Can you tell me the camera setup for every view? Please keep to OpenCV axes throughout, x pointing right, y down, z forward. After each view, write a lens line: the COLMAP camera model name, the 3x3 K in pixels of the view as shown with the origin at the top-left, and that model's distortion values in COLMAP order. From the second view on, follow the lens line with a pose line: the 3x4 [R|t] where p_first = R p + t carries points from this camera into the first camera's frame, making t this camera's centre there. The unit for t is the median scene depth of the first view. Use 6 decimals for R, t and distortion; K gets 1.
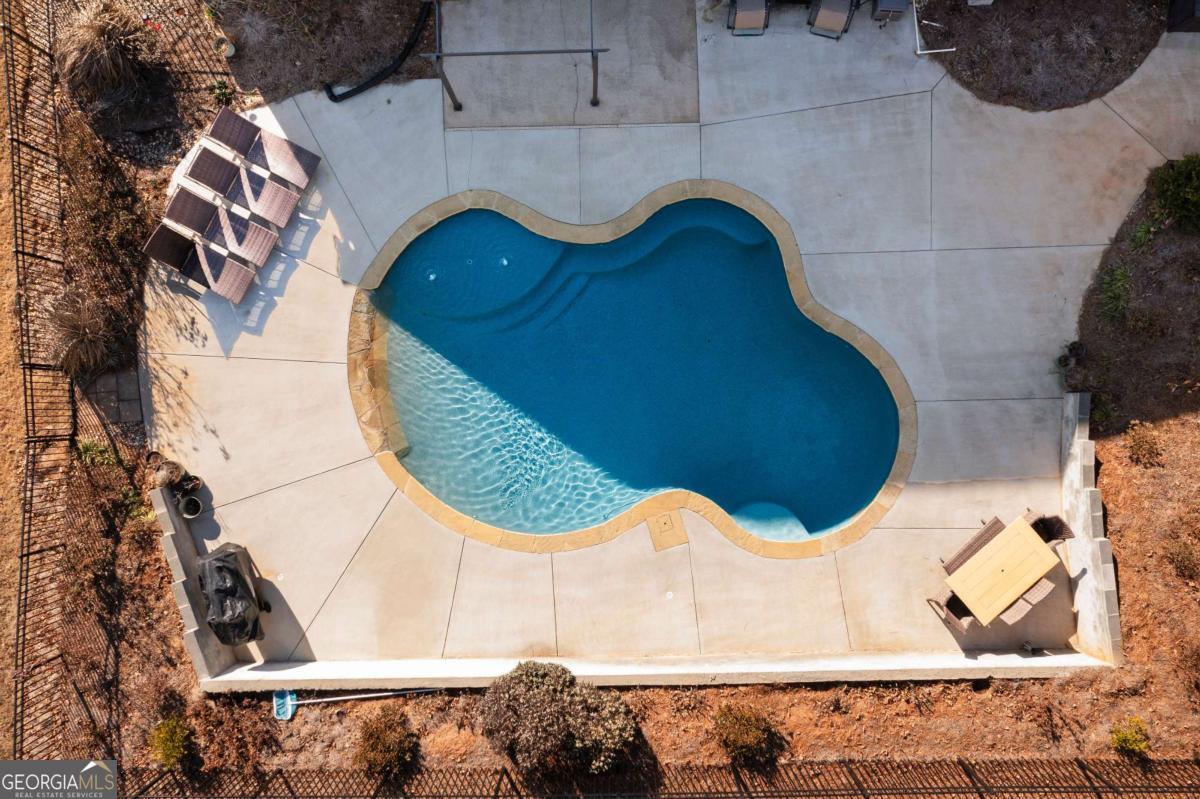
lens RADIAL K [[962.3, 0, 590.9], [0, 962.3, 396.3], [0, 0, 1]] dist [-0.006002, -0.002989]
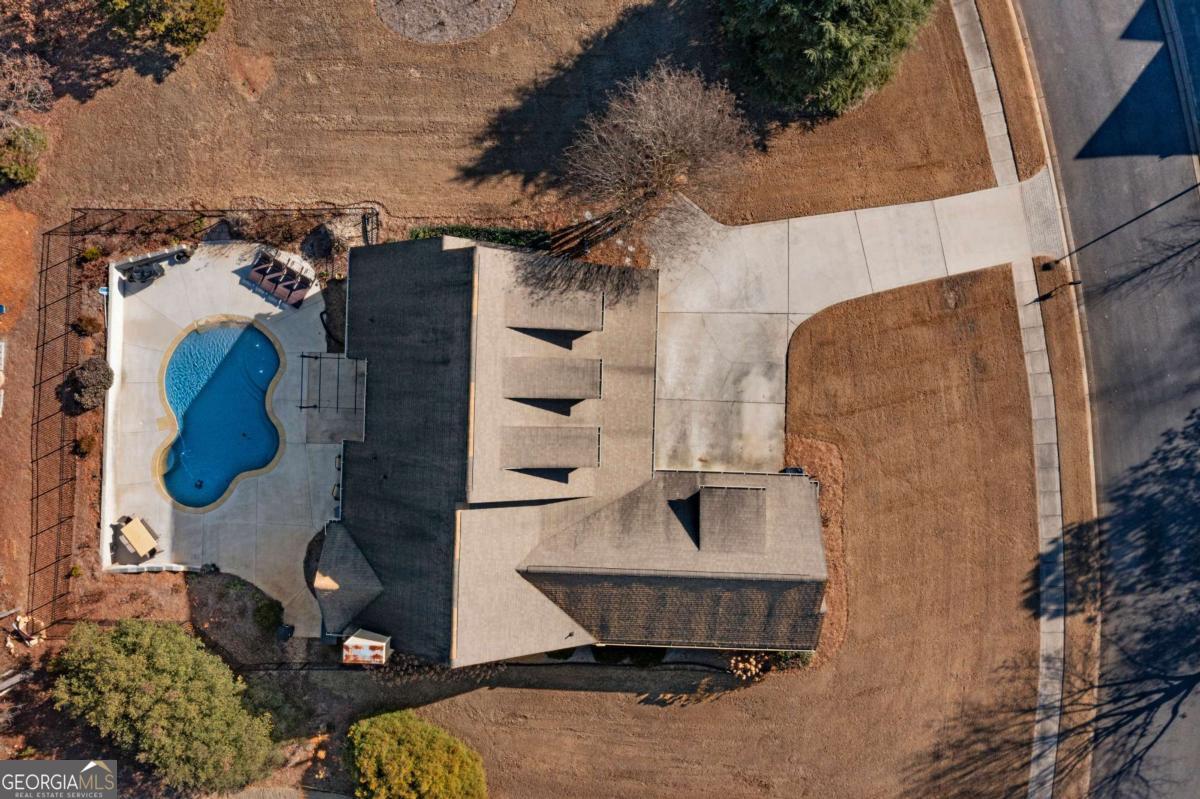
lens RADIAL K [[962.3, 0, 590.9], [0, 962.3, 396.3], [0, 0, 1]] dist [-0.006002, -0.002989]
pose [[-0.053599, 0.998528, 0.008308, -0.096400], [-0.998351, -0.053757, 0.020150, -1.208564], [0.020566, -0.007215, 0.999762, -1.861975]]
